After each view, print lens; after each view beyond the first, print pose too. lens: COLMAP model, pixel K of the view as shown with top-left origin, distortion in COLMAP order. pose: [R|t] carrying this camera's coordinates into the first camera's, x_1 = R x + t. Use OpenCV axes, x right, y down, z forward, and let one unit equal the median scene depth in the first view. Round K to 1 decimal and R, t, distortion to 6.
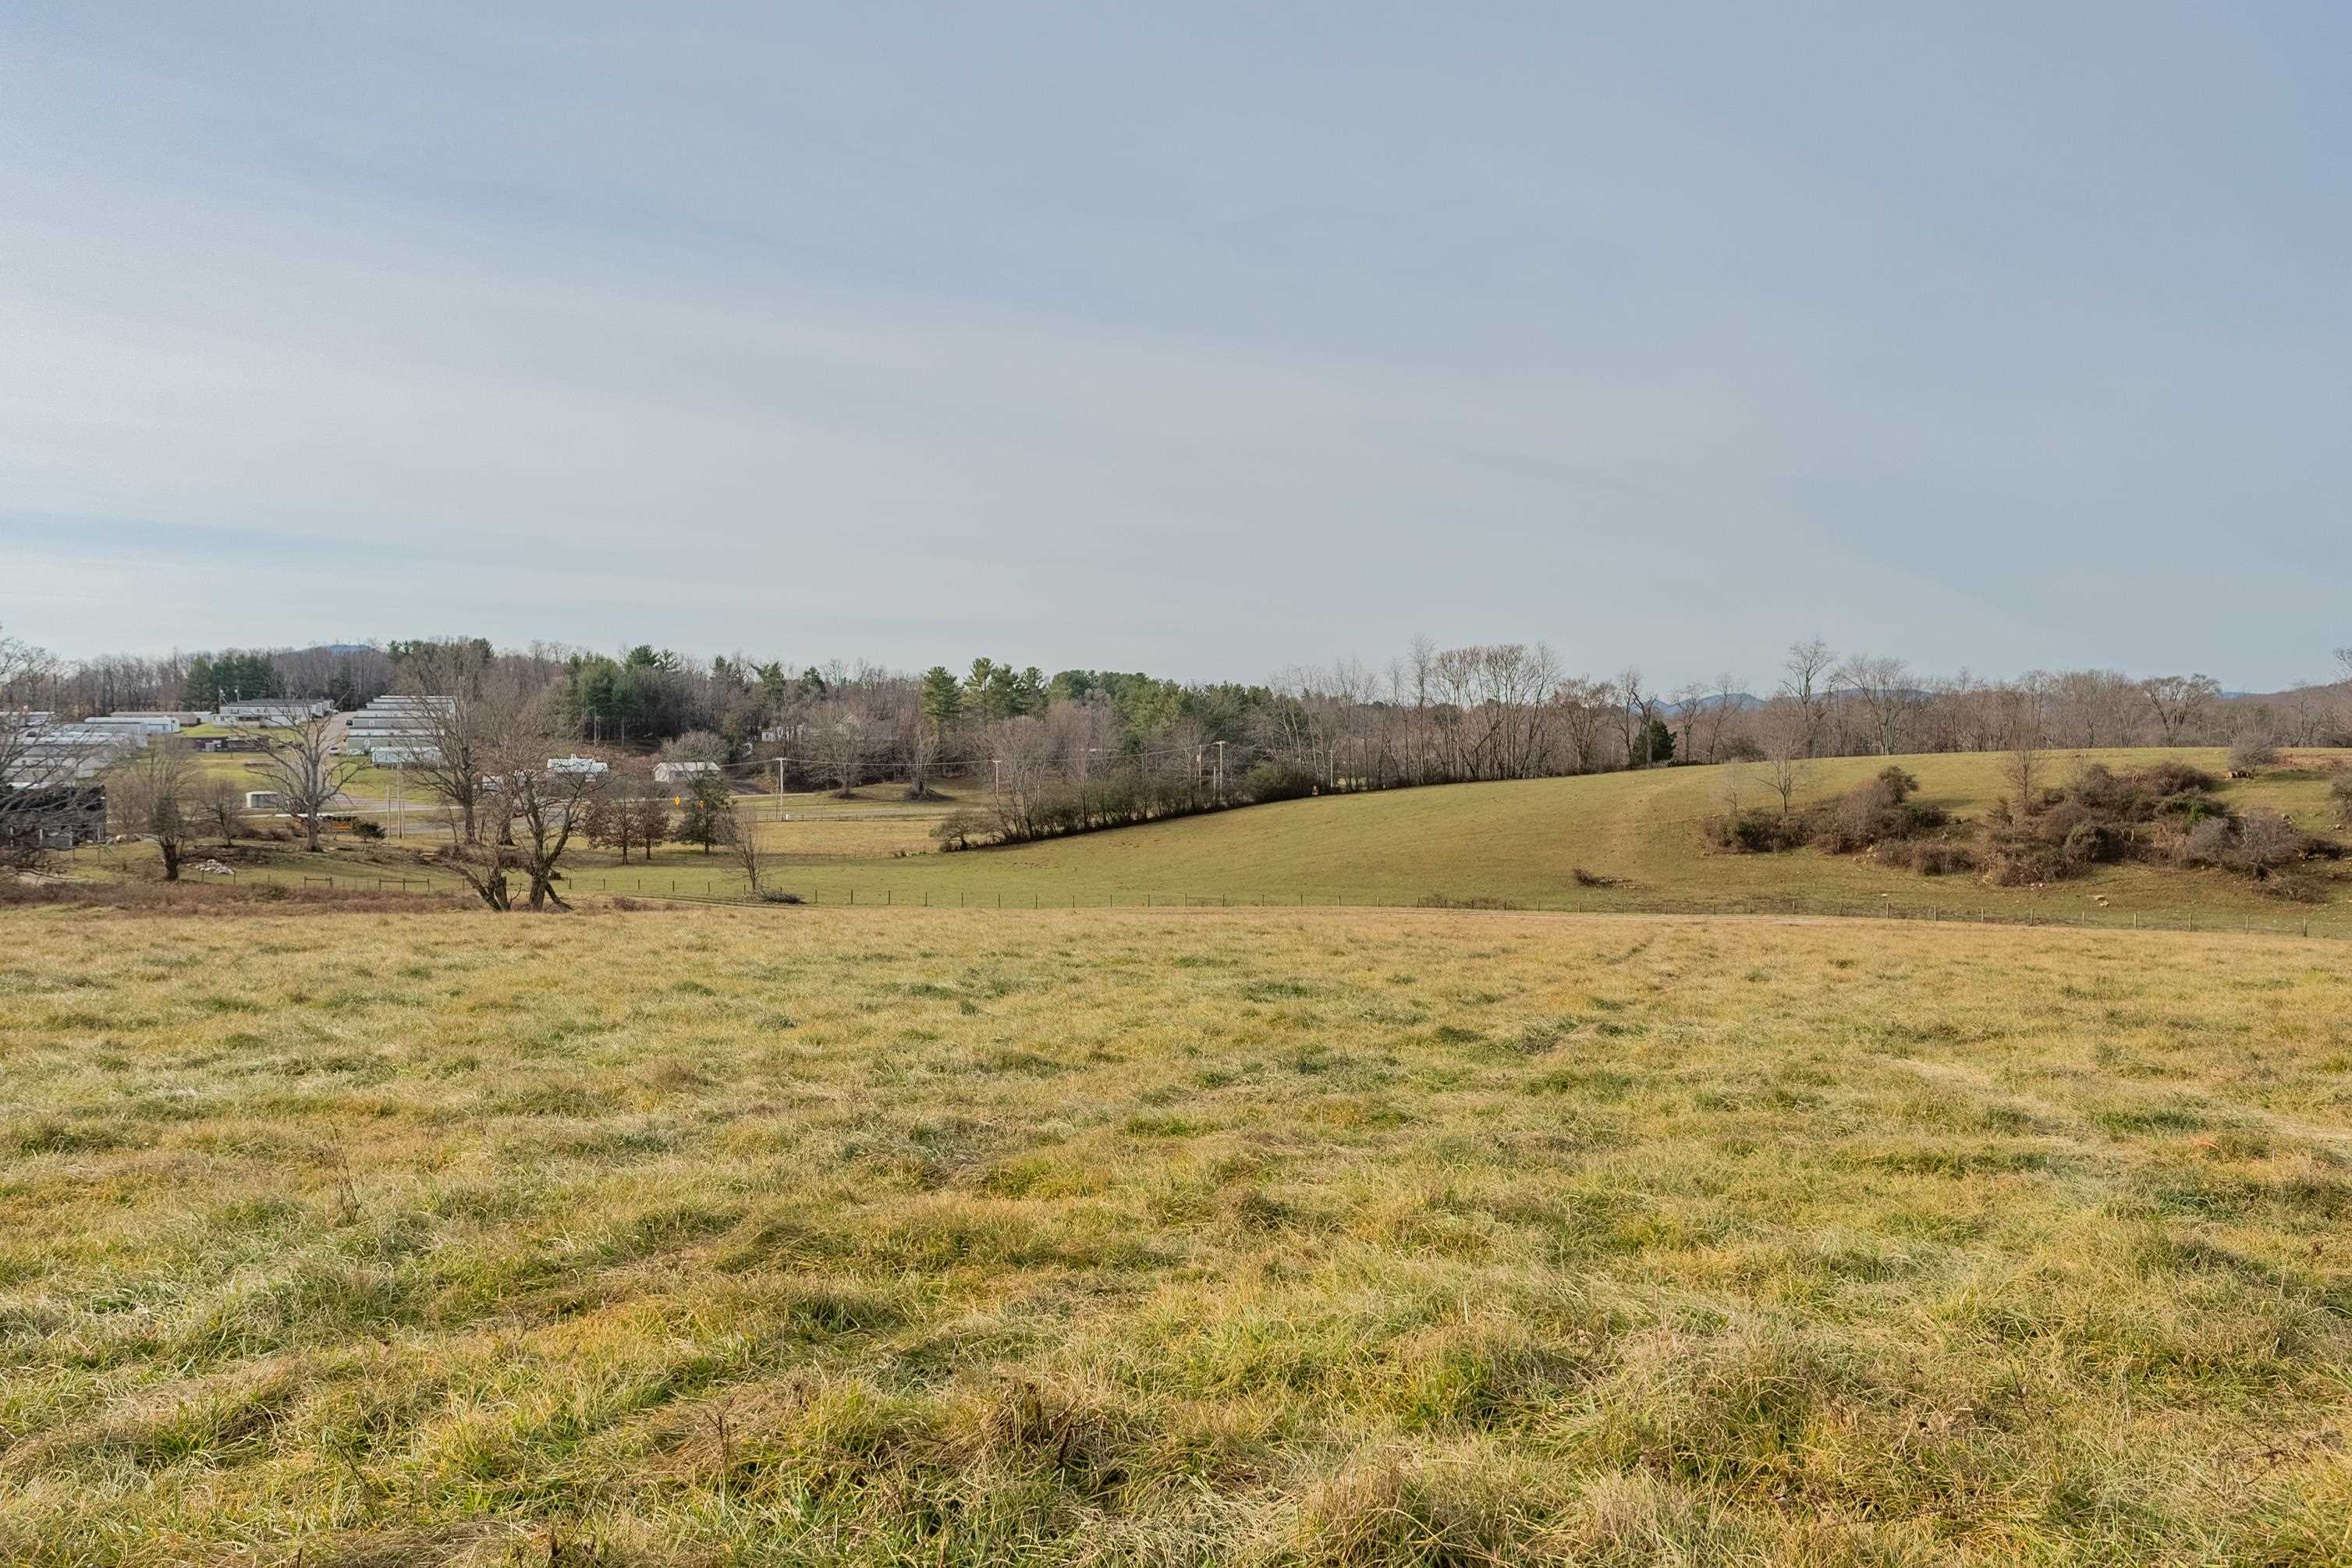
lens RADIAL K [[1630.6, 0, 1174.7], [0, 1630.6, 779.2], [0, 0, 1]] dist [0.000985, 0.000094]
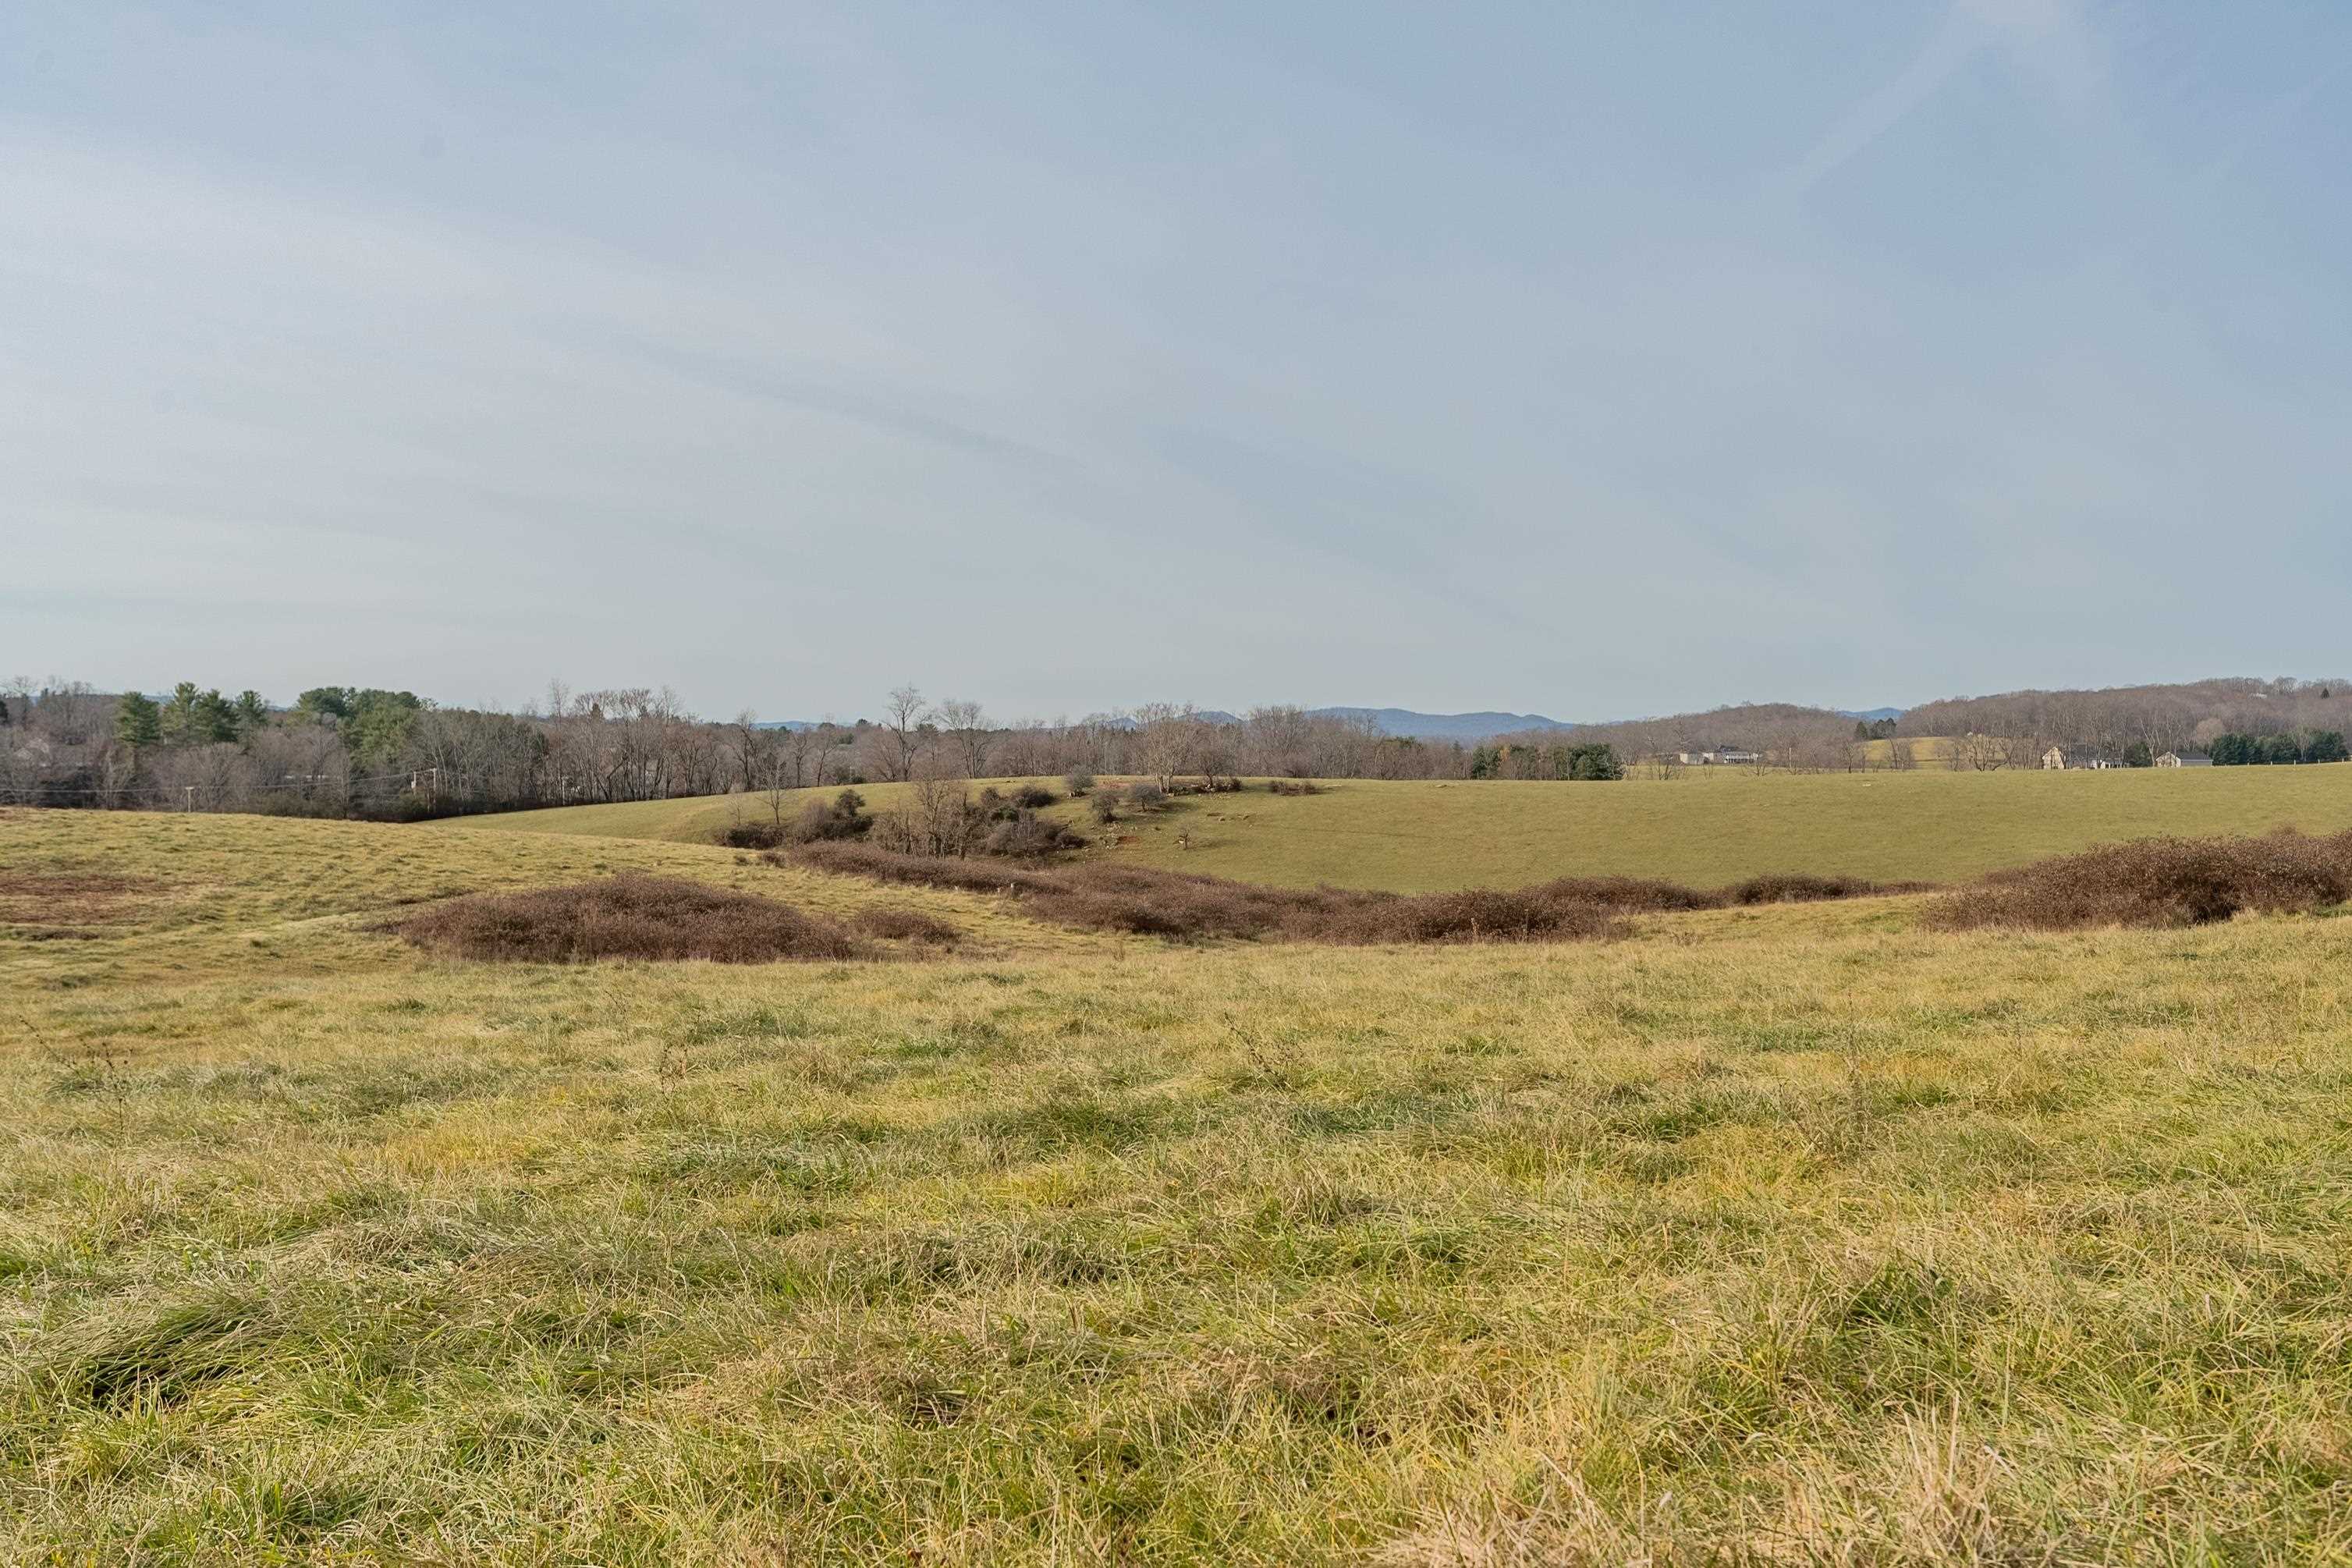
lens RADIAL K [[2020.1, 0, 1177.5], [0, 2020.1, 786.4], [0, 0, 1]] dist [0.005766, 0.002641]
pose [[0.956837, -0.001237, 0.290622, 0.102906], [0.004721, 0.999925, -0.011285, 0.005022], [-0.290586, 0.012170, 0.956771, -0.355435]]
